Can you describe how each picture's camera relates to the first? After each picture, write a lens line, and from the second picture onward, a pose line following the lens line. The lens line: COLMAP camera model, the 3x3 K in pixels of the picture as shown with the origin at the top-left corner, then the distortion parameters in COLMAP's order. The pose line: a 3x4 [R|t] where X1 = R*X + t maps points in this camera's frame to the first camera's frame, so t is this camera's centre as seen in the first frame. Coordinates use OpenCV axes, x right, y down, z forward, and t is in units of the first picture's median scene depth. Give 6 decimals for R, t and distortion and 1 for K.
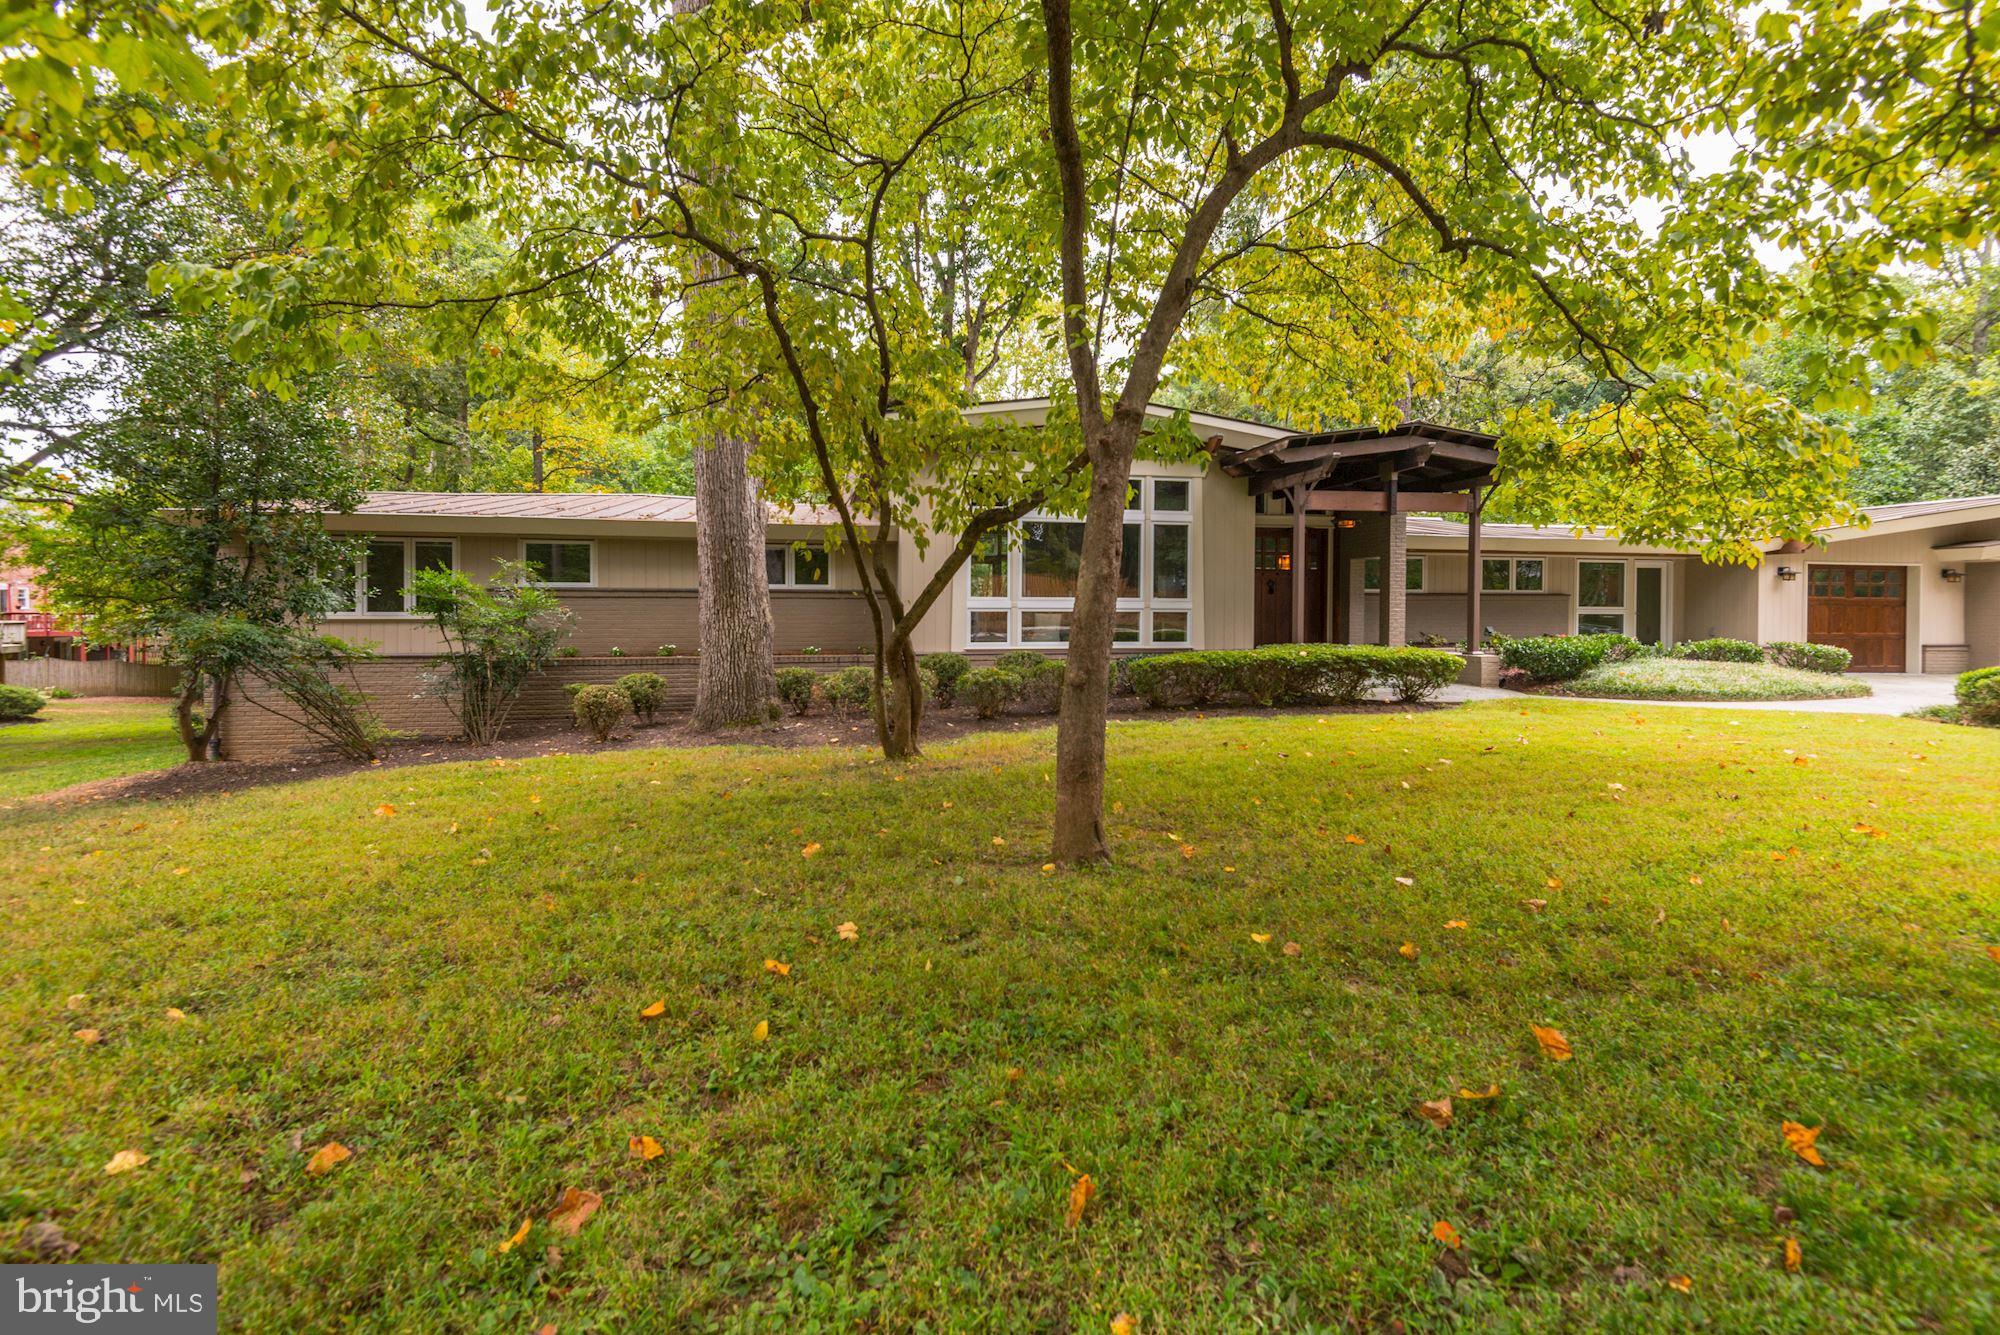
lens RADIAL K [[932.8, 0, 966.3], [0, 932.8, 630.7], [0, 0, 1]] dist [0.020049, -0.003546]
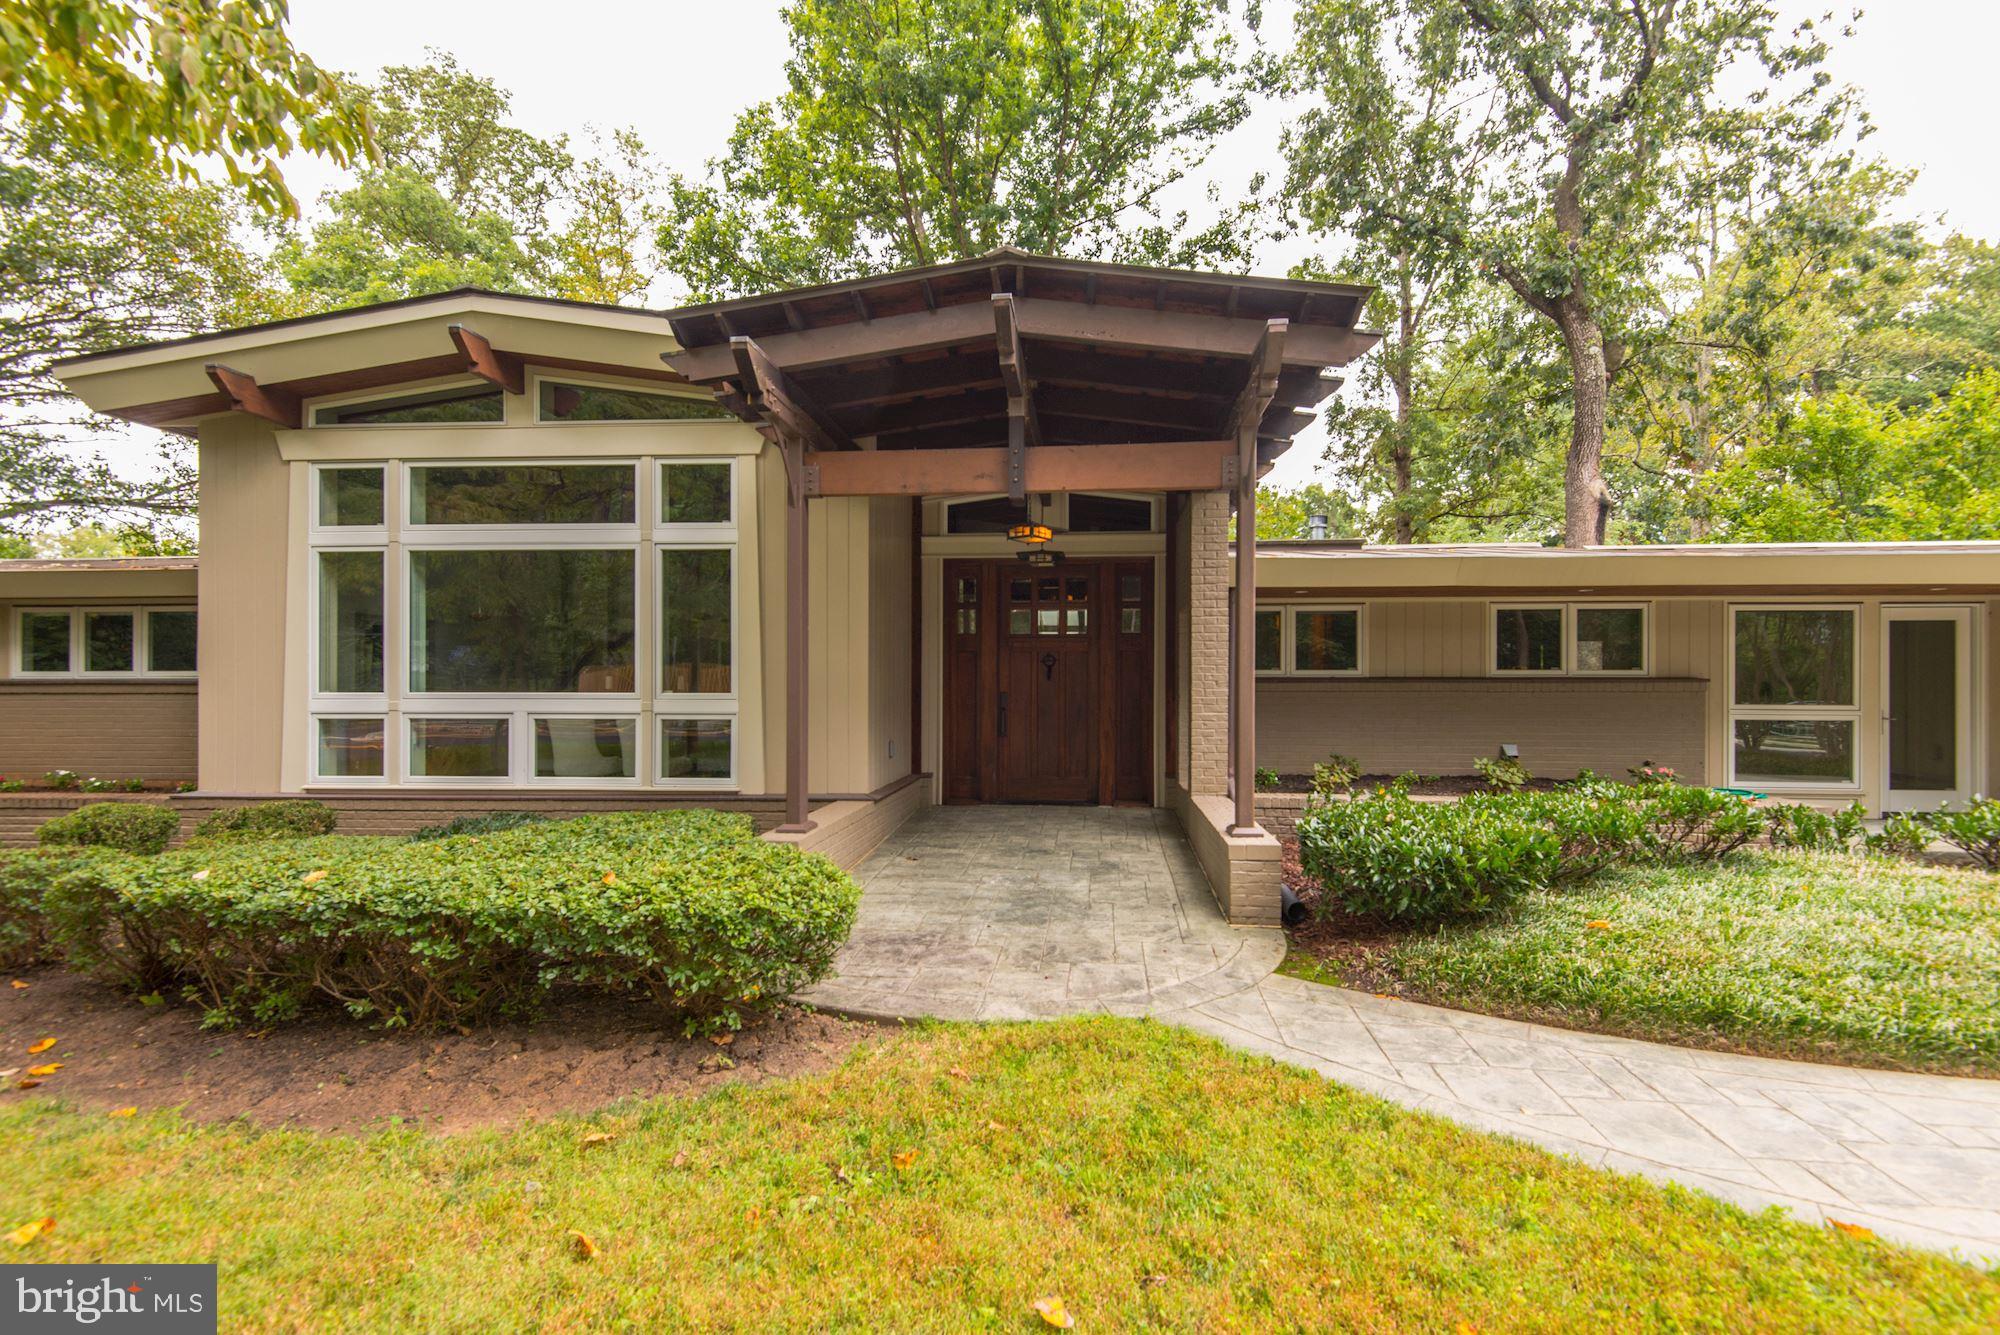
lens RADIAL K [[932.8, 0, 995.8], [0, 932.8, 684.4], [0, 0, 1]] dist [0.020049, -0.003546]
pose [[0.967073, -0.000527, -0.254497, 0.428260], [-0.004150, 0.999832, -0.017841, -0.026601], [0.254464, 0.018310, 0.966909, 0.461377]]
